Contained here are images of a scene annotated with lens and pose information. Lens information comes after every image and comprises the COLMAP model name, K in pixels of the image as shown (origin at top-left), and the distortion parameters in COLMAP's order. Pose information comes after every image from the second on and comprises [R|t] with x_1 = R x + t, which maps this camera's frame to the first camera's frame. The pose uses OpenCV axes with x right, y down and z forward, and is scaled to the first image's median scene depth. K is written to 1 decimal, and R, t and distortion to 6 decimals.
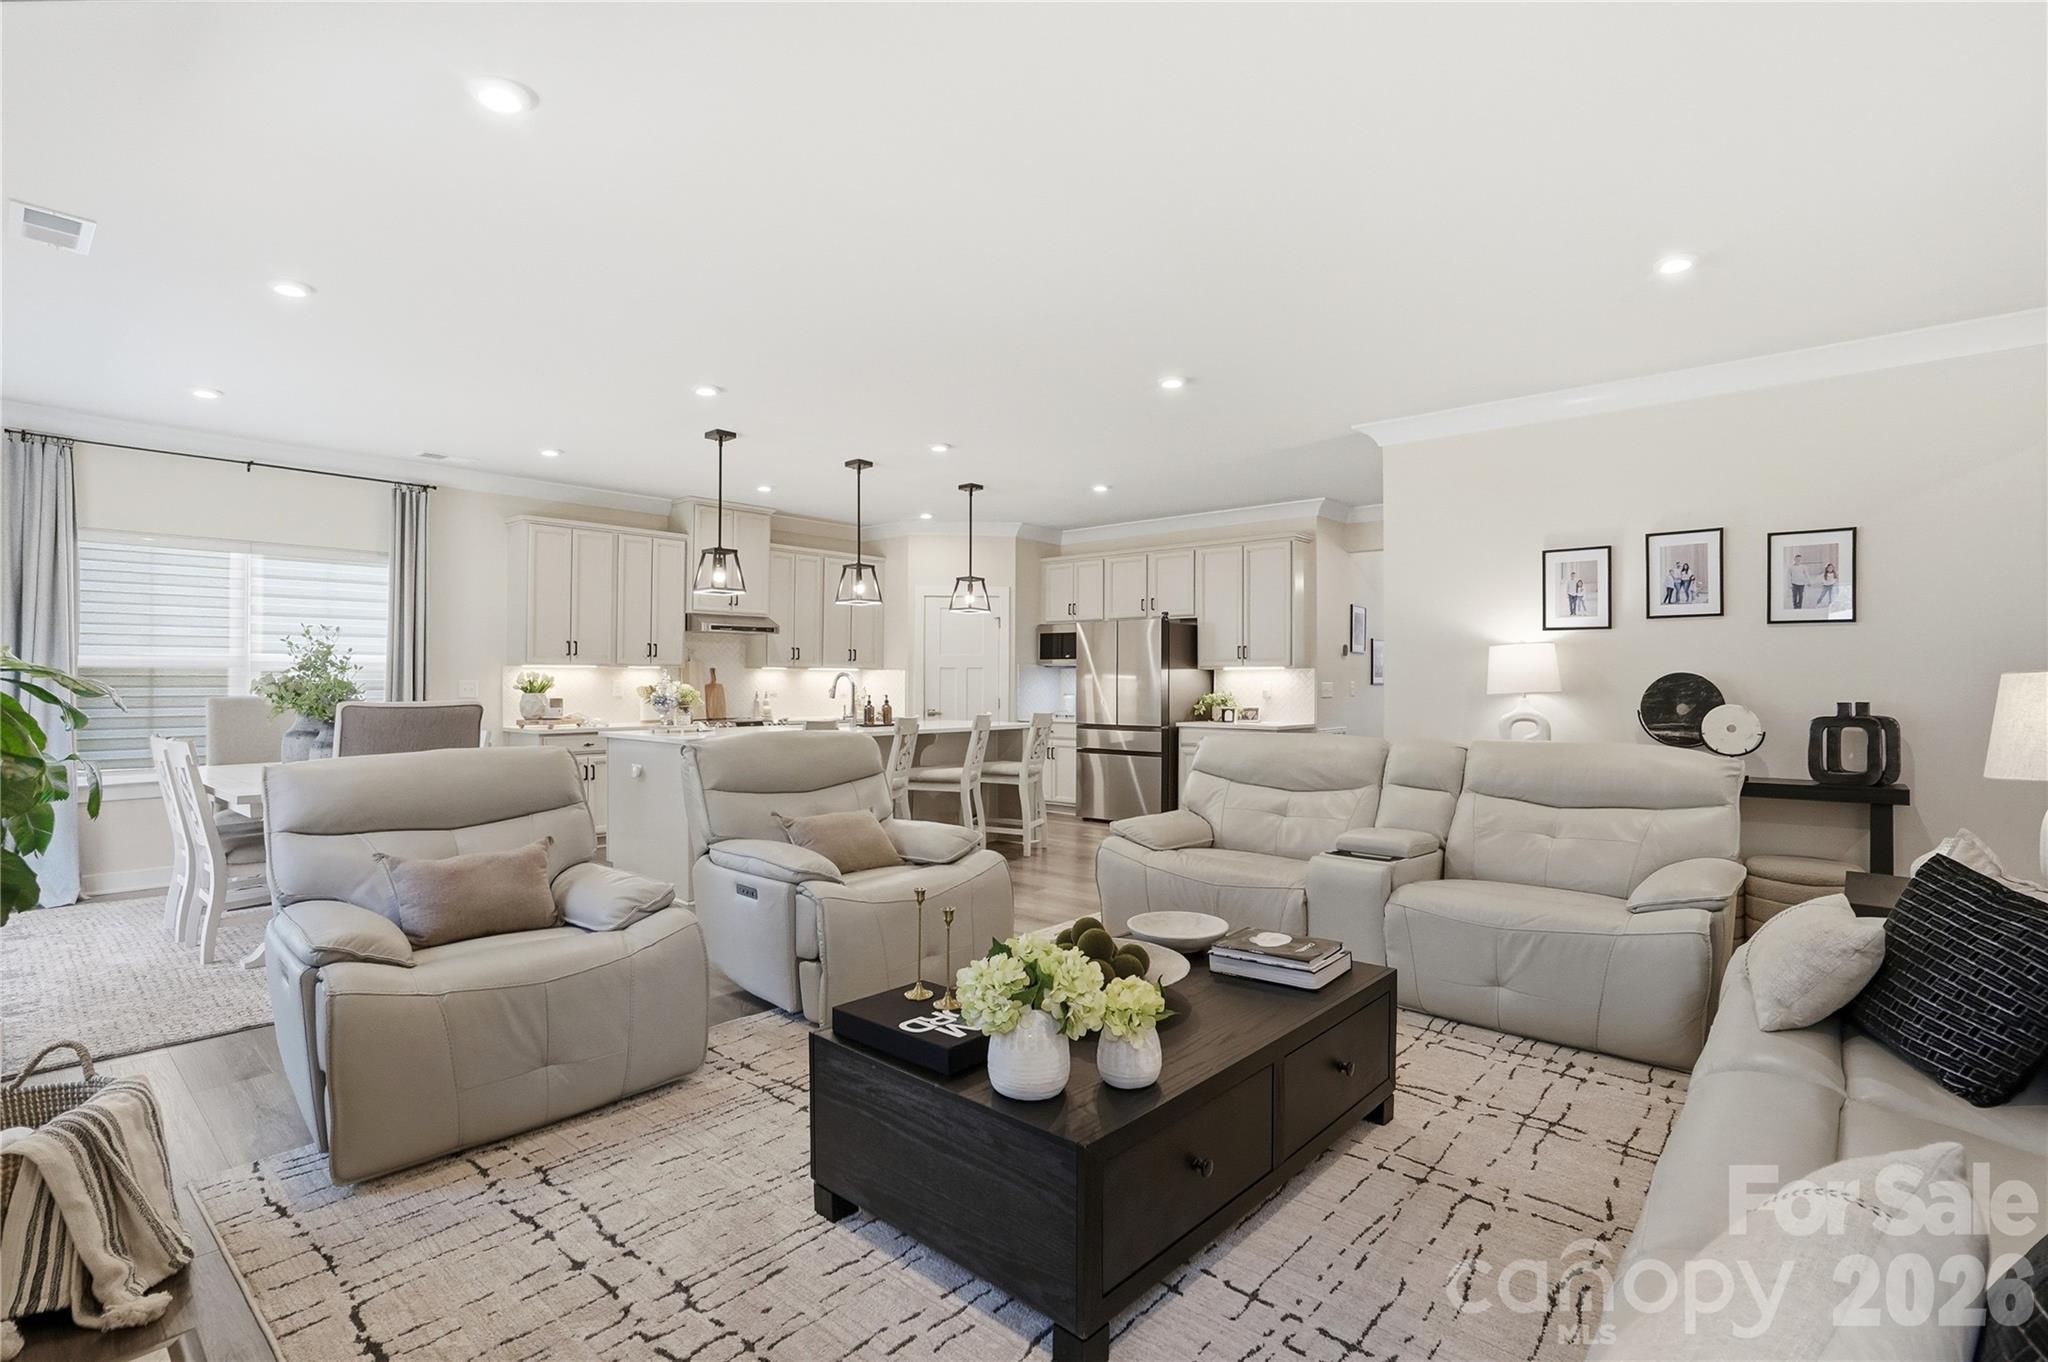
lens RADIAL K [[954.2, 0, 1026.6], [0, 954.2, 690.5], [0, 0, 1]] dist [-0.063948, 0.027226]
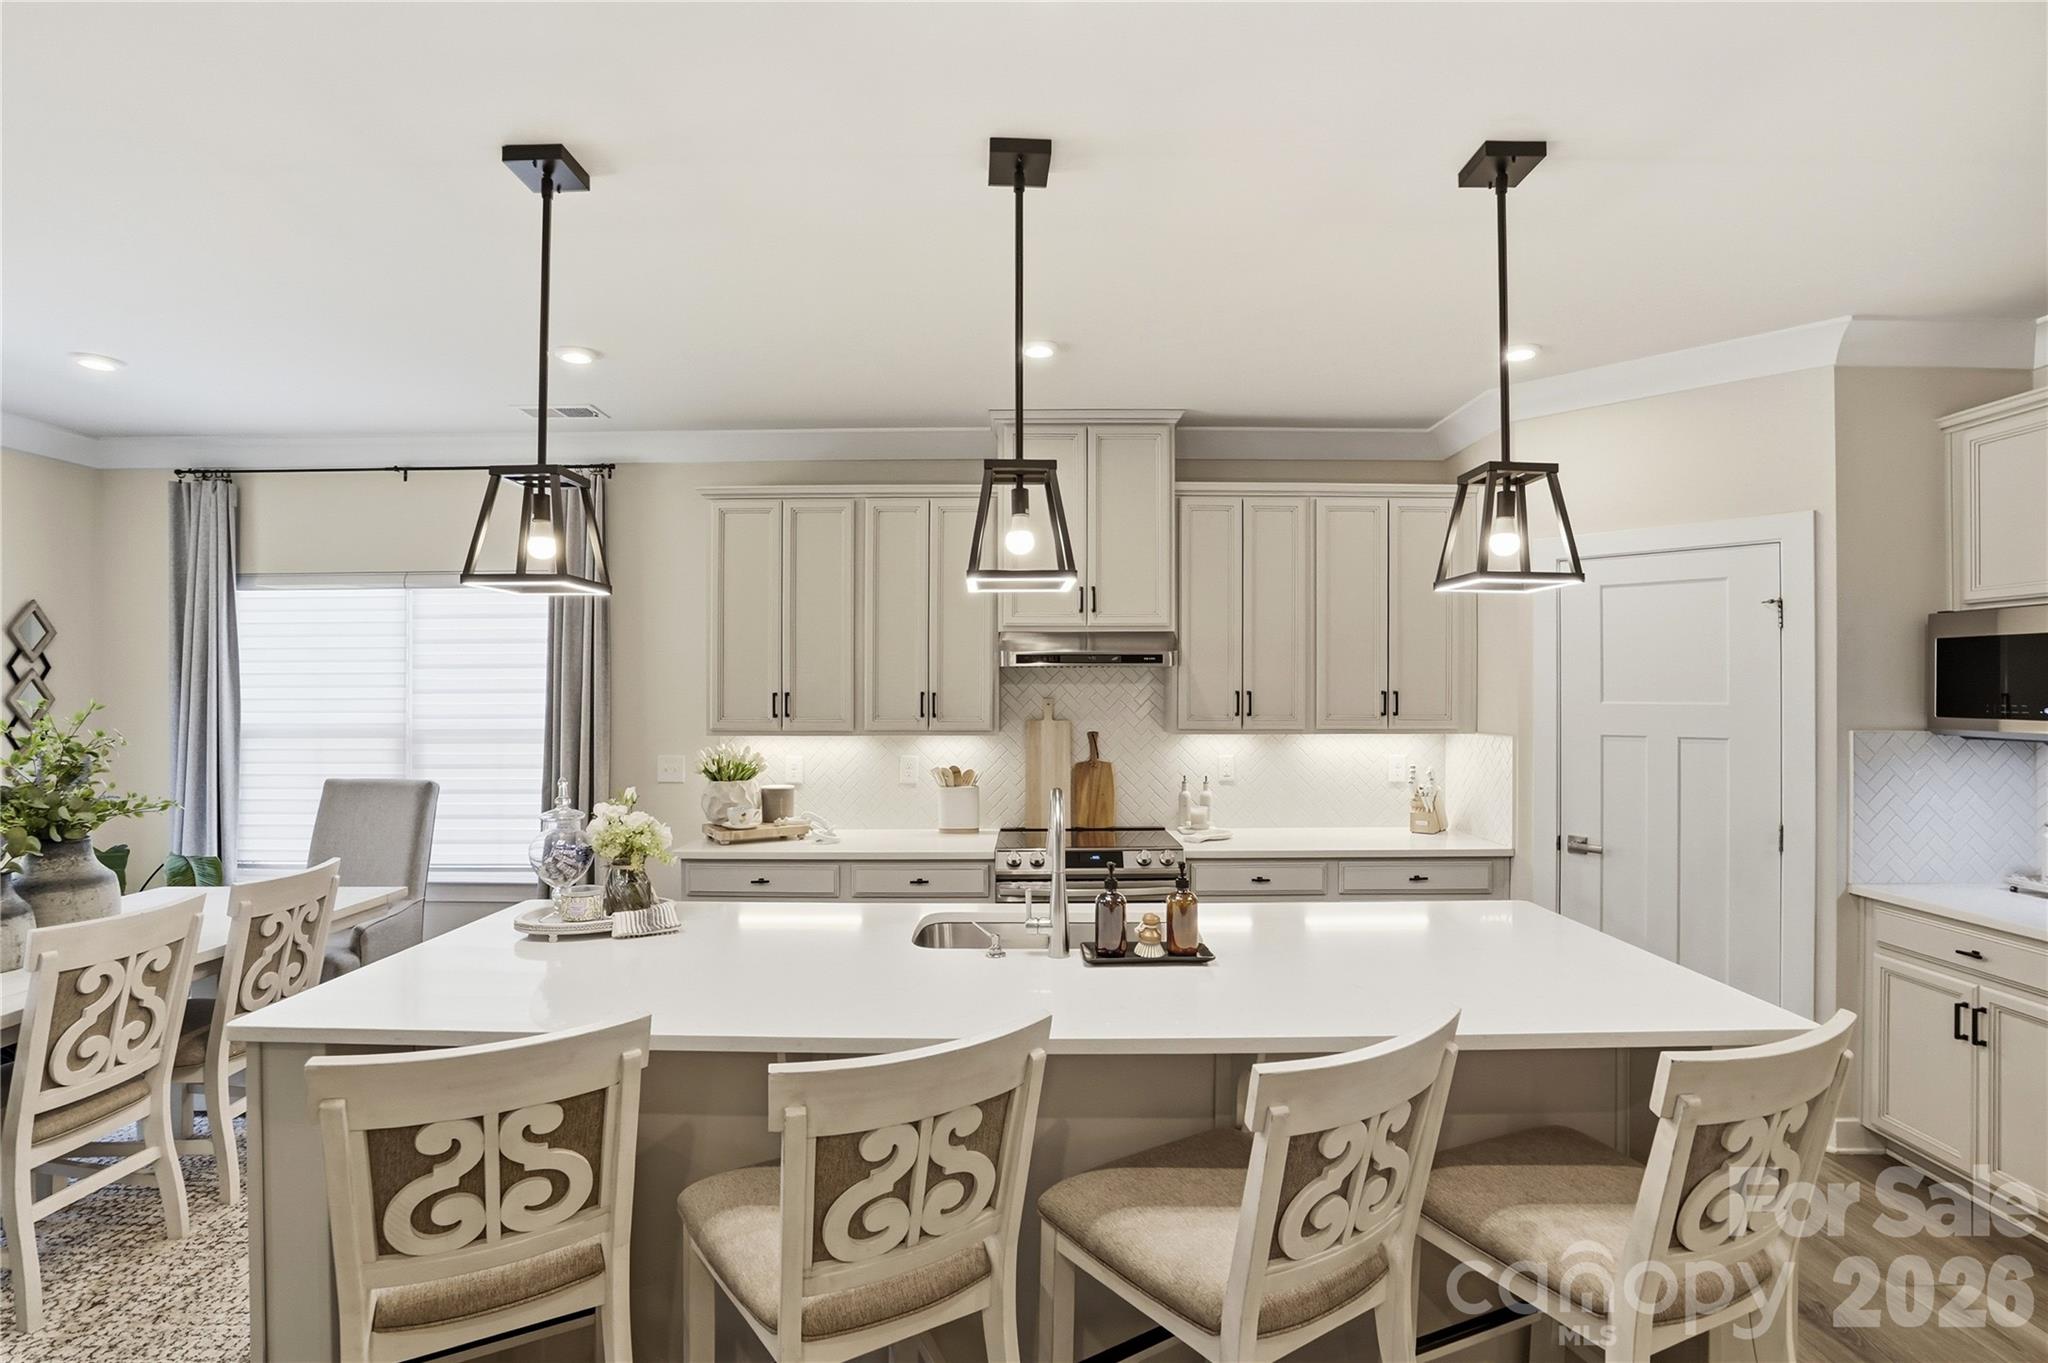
lens RADIAL K [[982.2, 0, 1028.4], [0, 982.2, 694.8], [0, 0, 1]] dist [-0.067362, 0.032516]
pose [[0.658972, -0.001920, -0.752165, 0.106687], [-0.005264, 0.999960, -0.007164, -0.071529], [0.752149, 0.008680, 0.658936, 1.070975]]
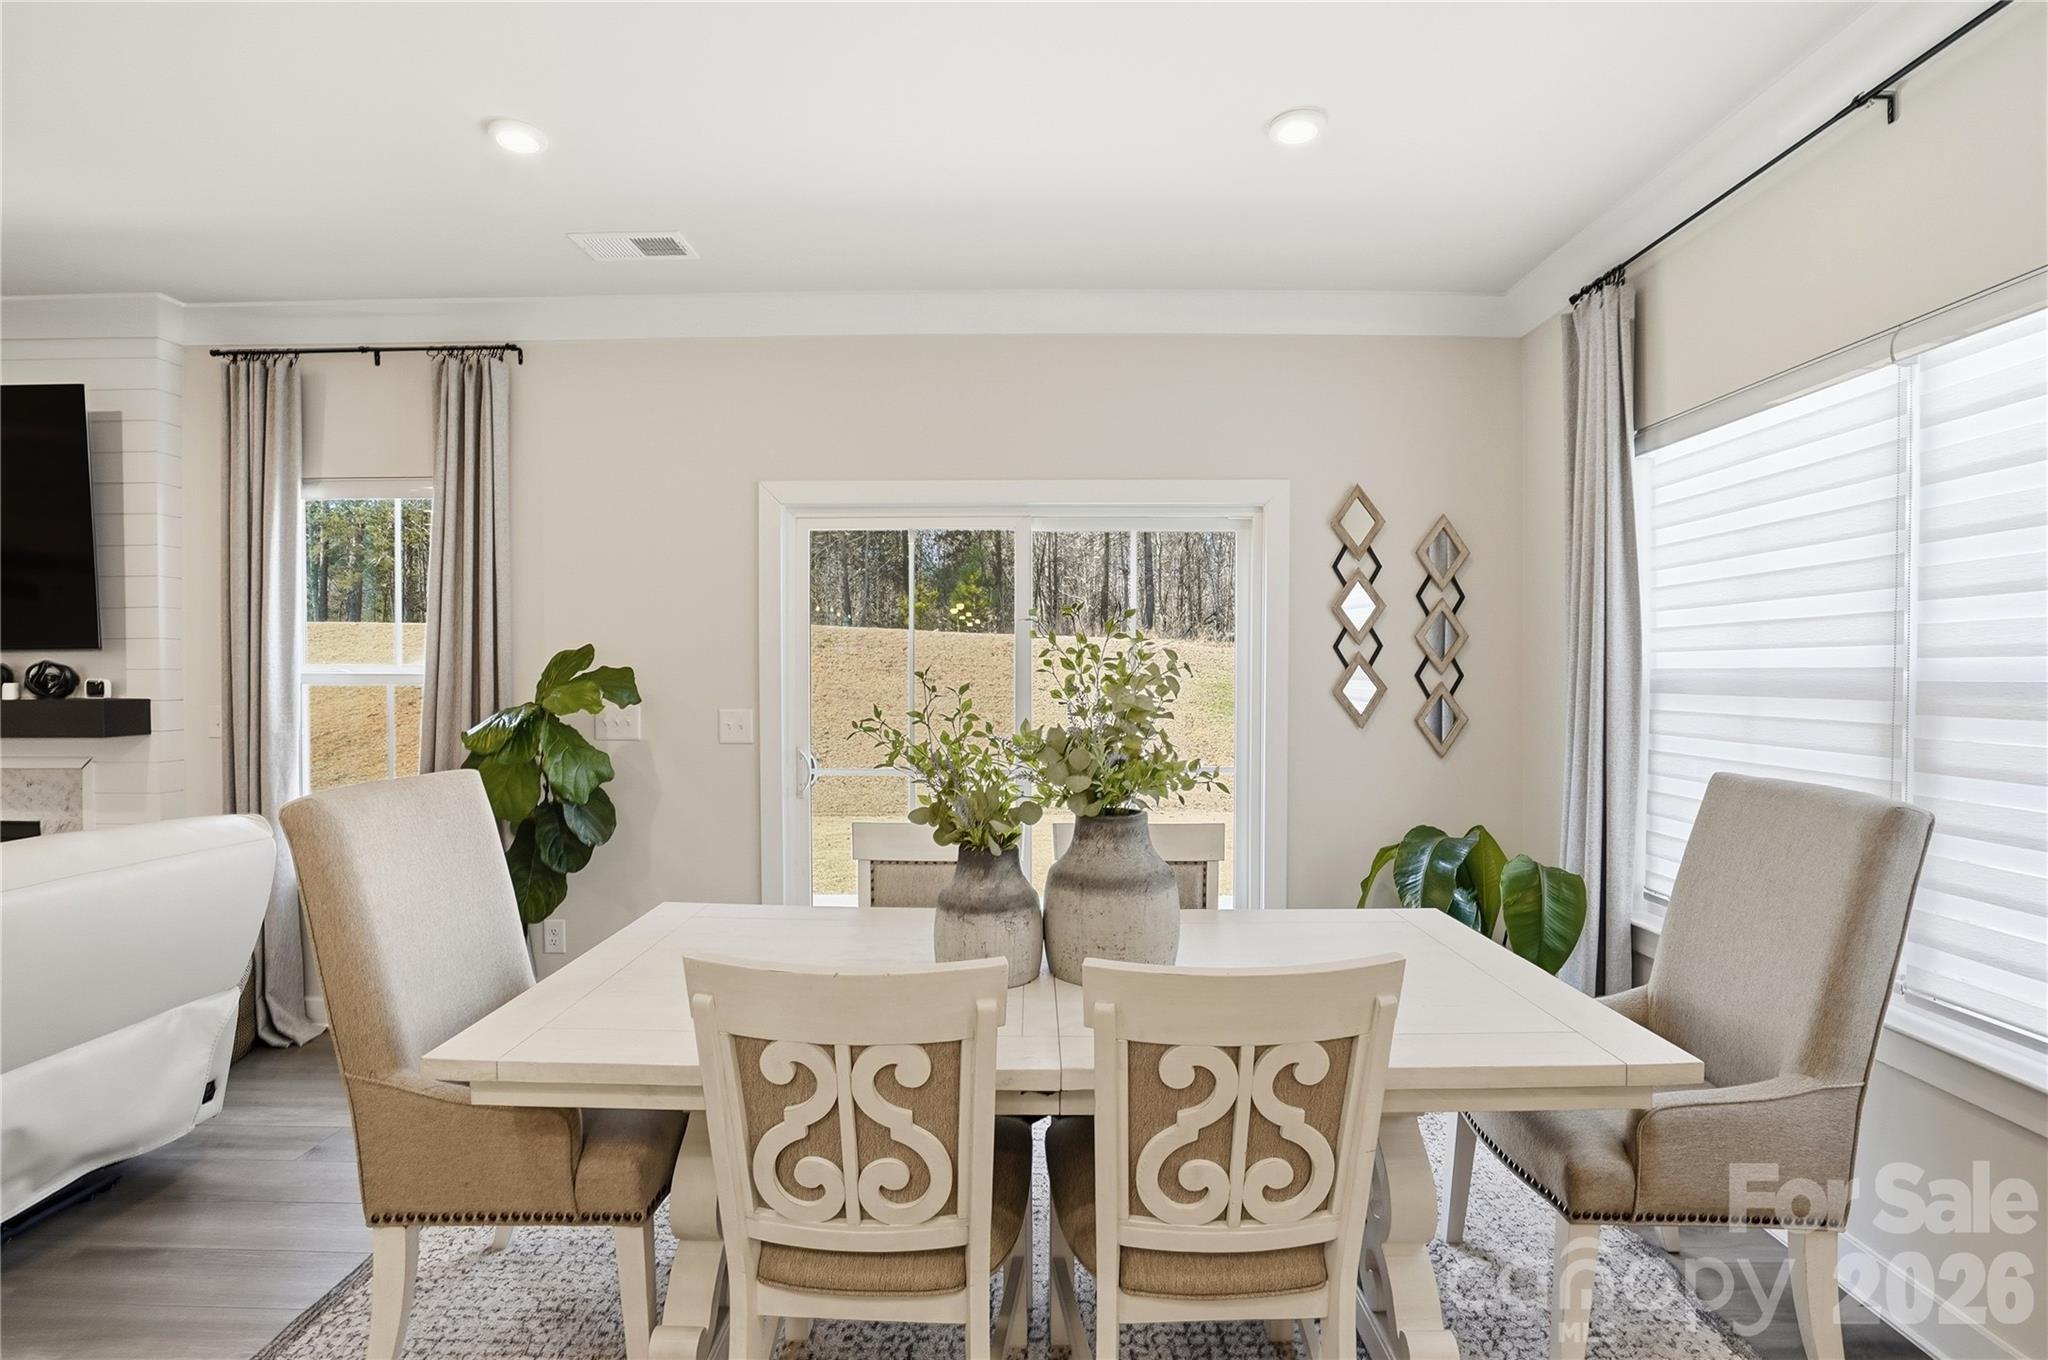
lens RADIAL K [[954.2, 0, 1026.6], [0, 954.2, 689.5], [0, 0, 1]] dist [-0.063948, 0.027226]
pose [[-0.754739, 0.011351, -0.655927, -0.465141], [-0.007116, 0.999650, 0.025487, -0.042345], [0.655987, 0.023903, -0.754394, 1.289434]]
